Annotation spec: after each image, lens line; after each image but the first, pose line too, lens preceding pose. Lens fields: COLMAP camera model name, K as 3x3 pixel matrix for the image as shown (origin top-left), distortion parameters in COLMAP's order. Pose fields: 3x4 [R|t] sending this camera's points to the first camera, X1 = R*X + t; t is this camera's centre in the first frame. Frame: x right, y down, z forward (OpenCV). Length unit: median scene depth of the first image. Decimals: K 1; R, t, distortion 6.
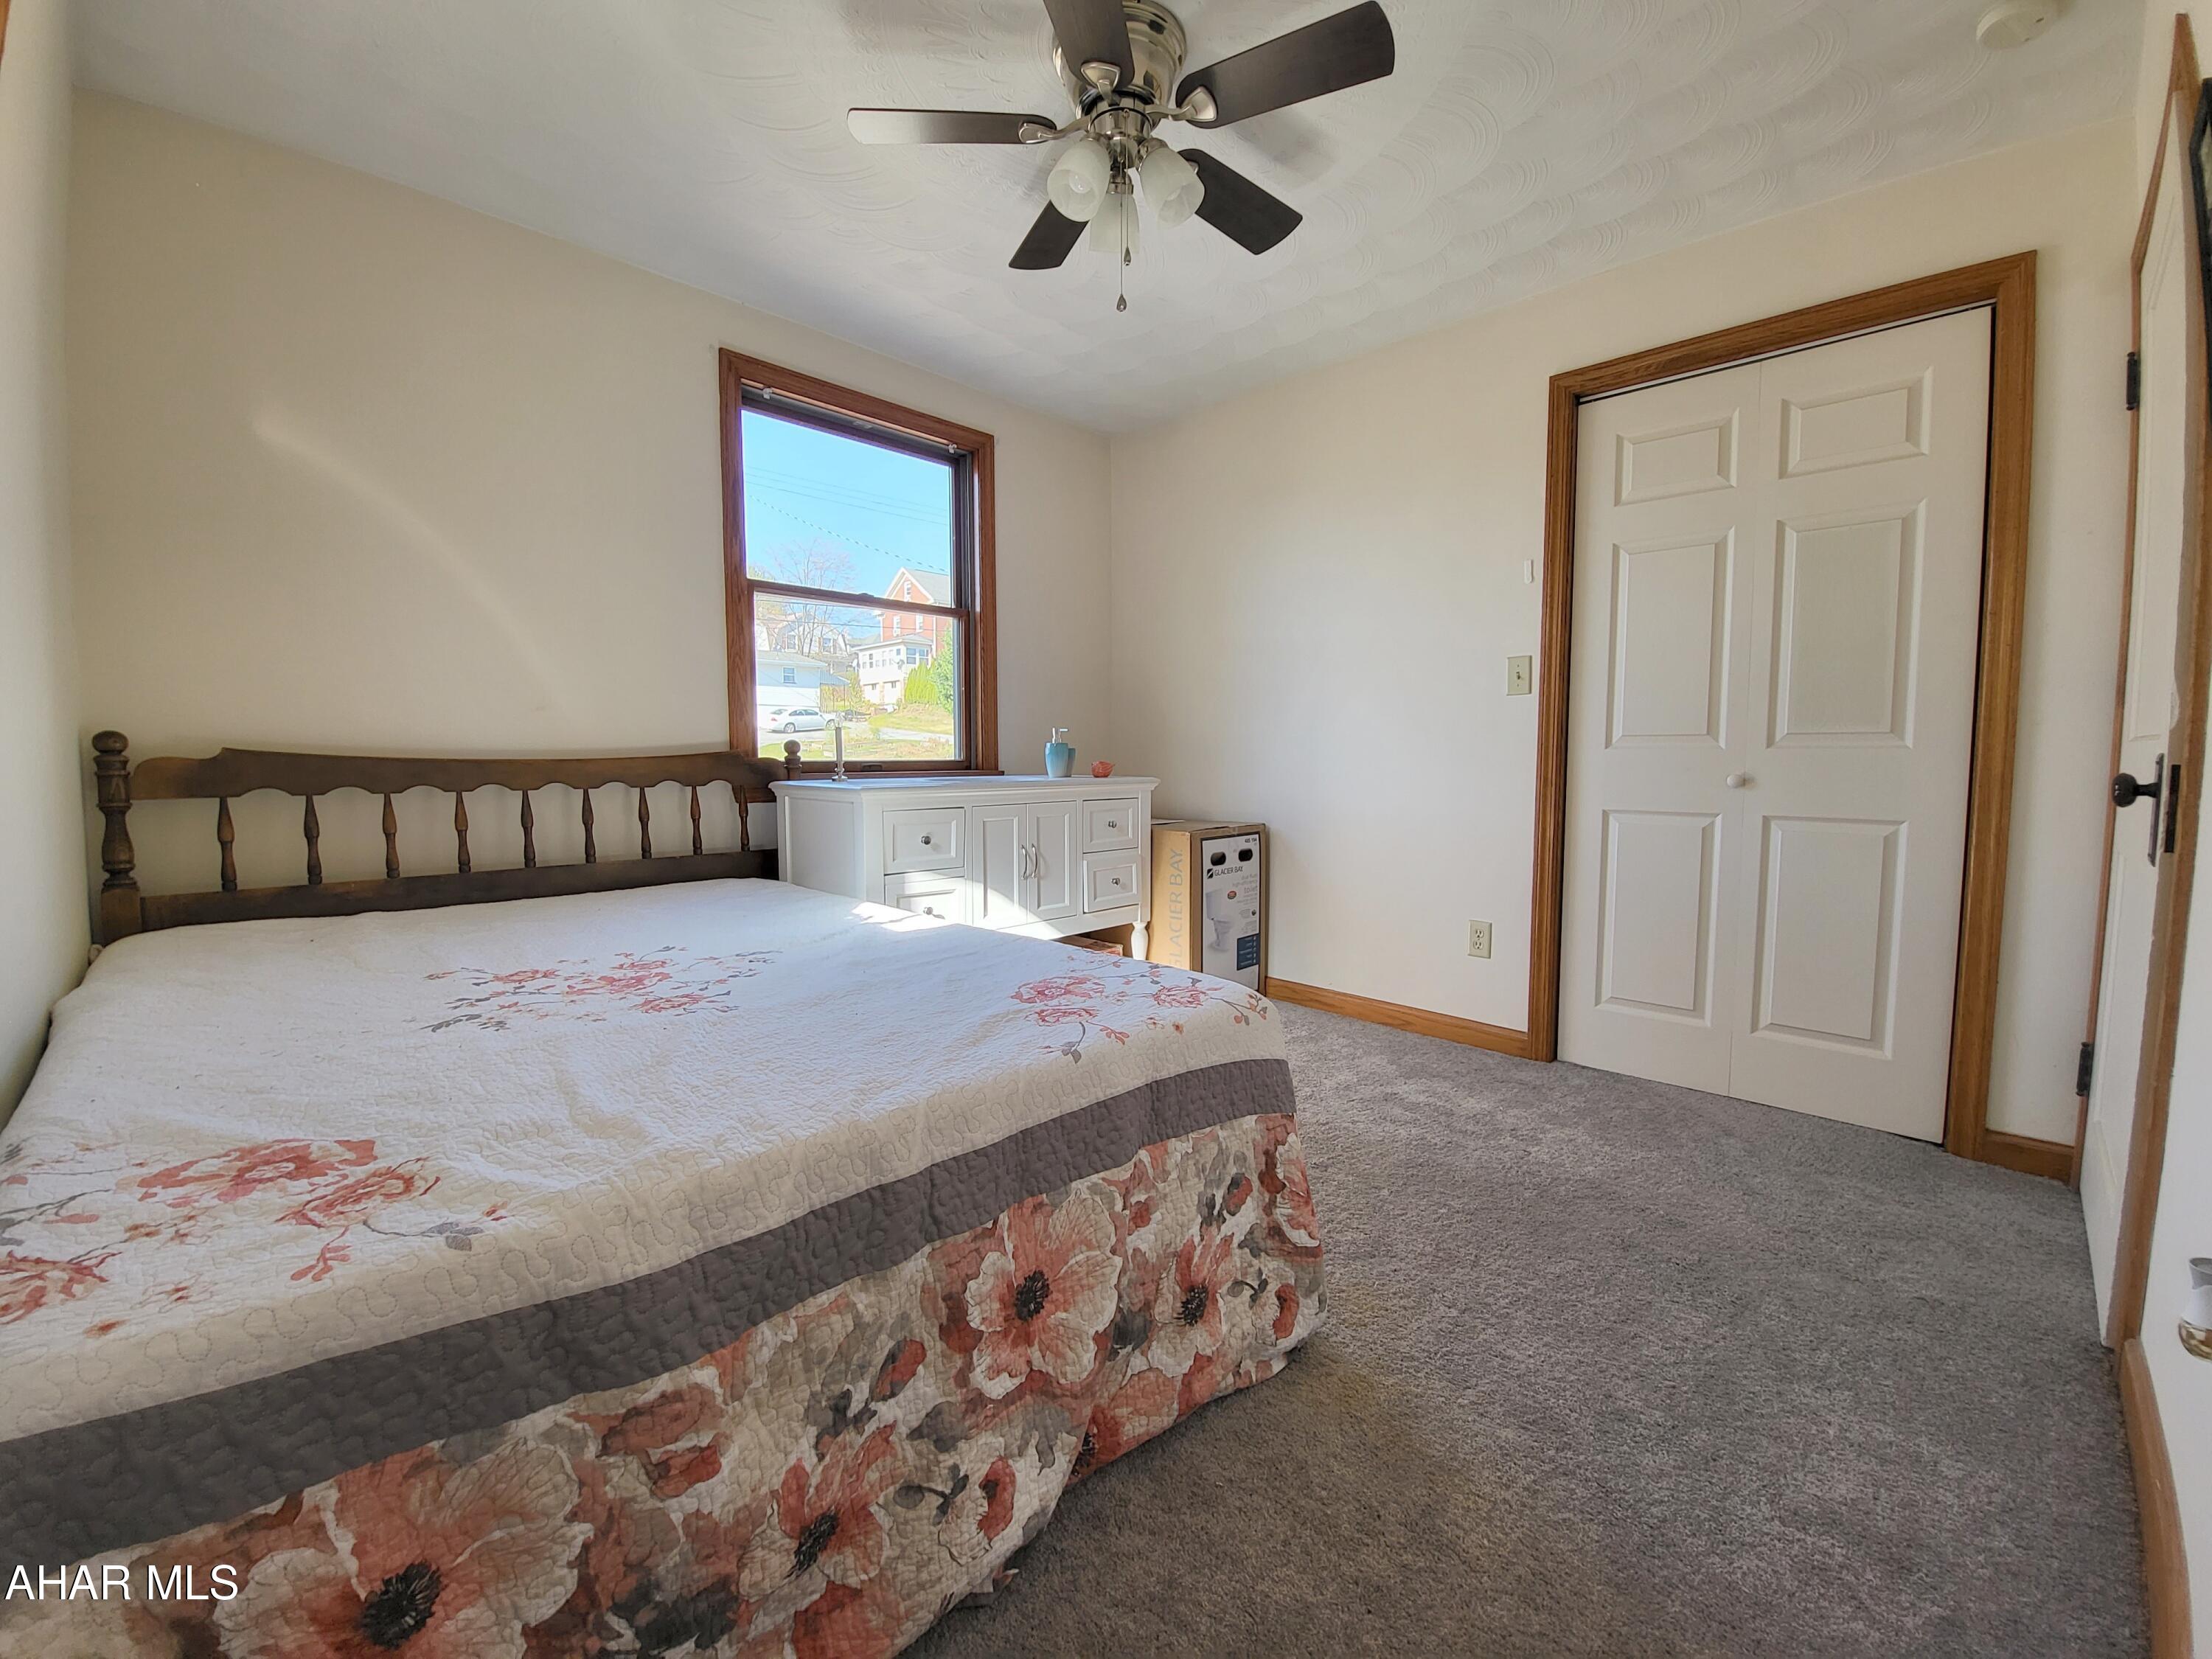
lens RADIAL K [[880.1, 0, 1111.6], [0, 880.1, 813.8], [0, 0, 1]] dist [-0.001639, -0.009883]
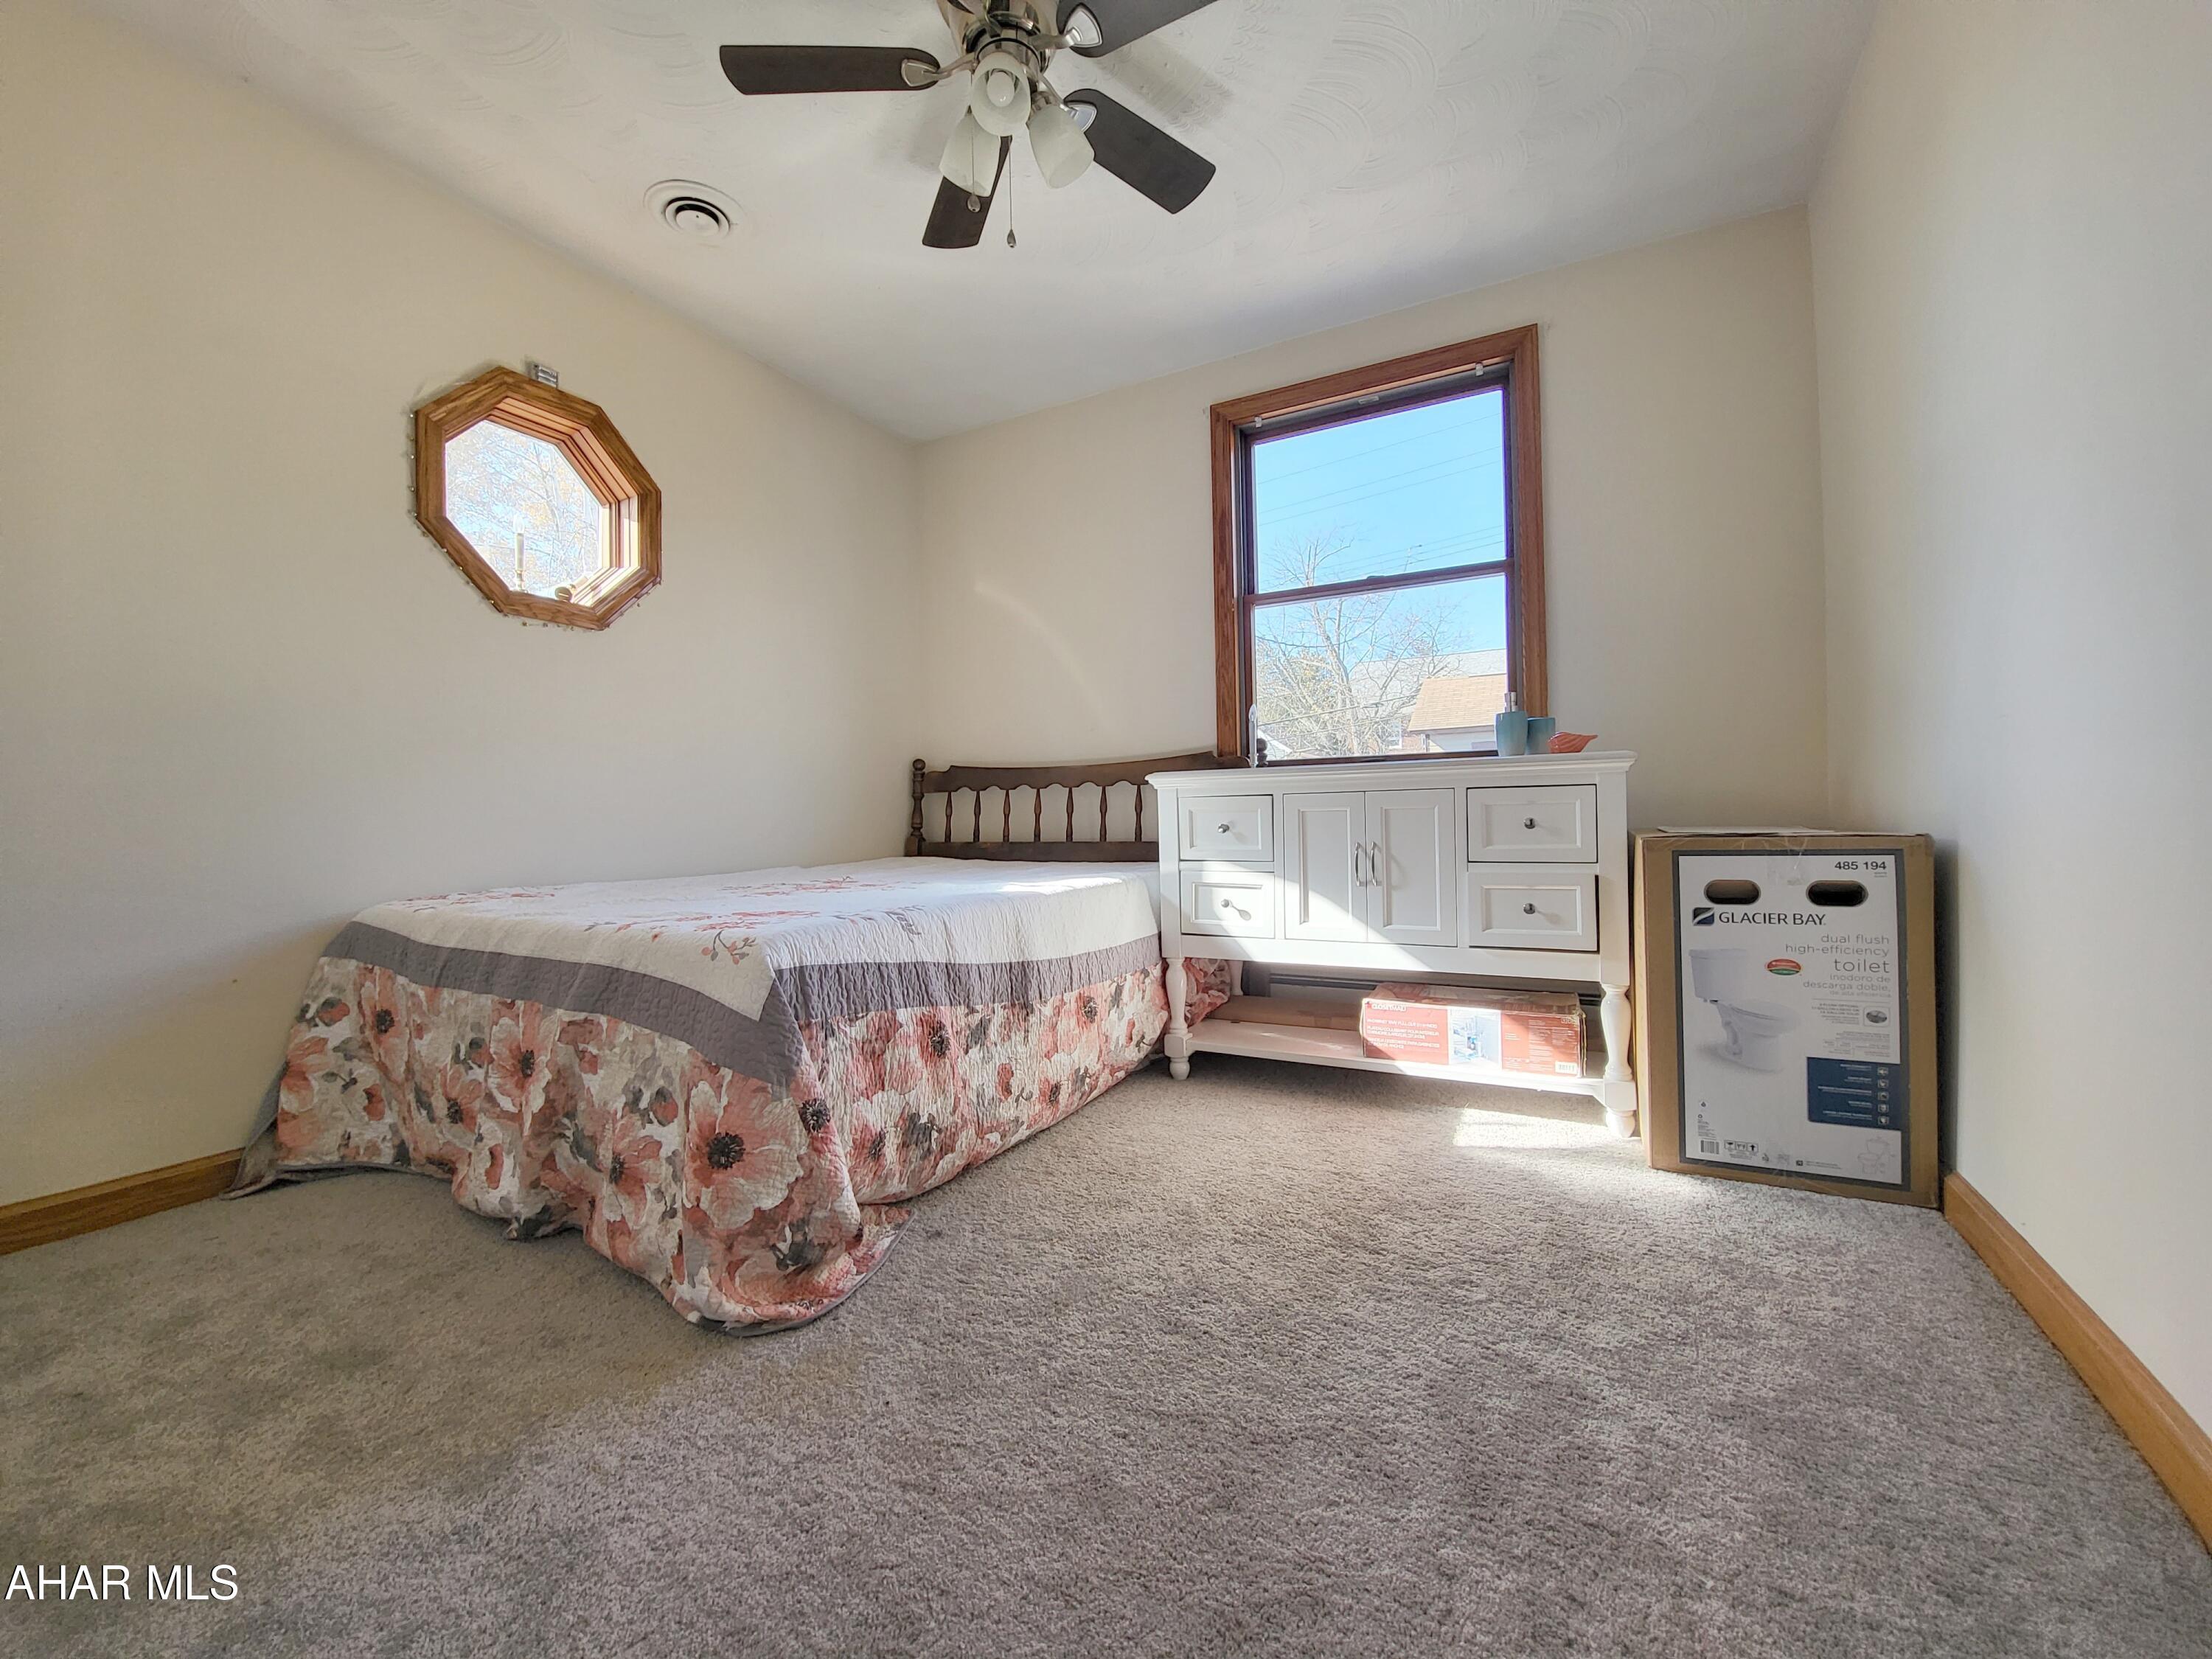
lens RADIAL K [[874.8, 0, 1112.7], [0, 874.8, 821.4], [0, 0, 1]] dist [-0.006167, -0.009668]
pose [[0.283279, 0.001528, -0.959036, 0.623081], [-0.043795, 0.998976, -0.011345, 0.035875], [0.958037, 0.045215, 0.283056, 0.574927]]
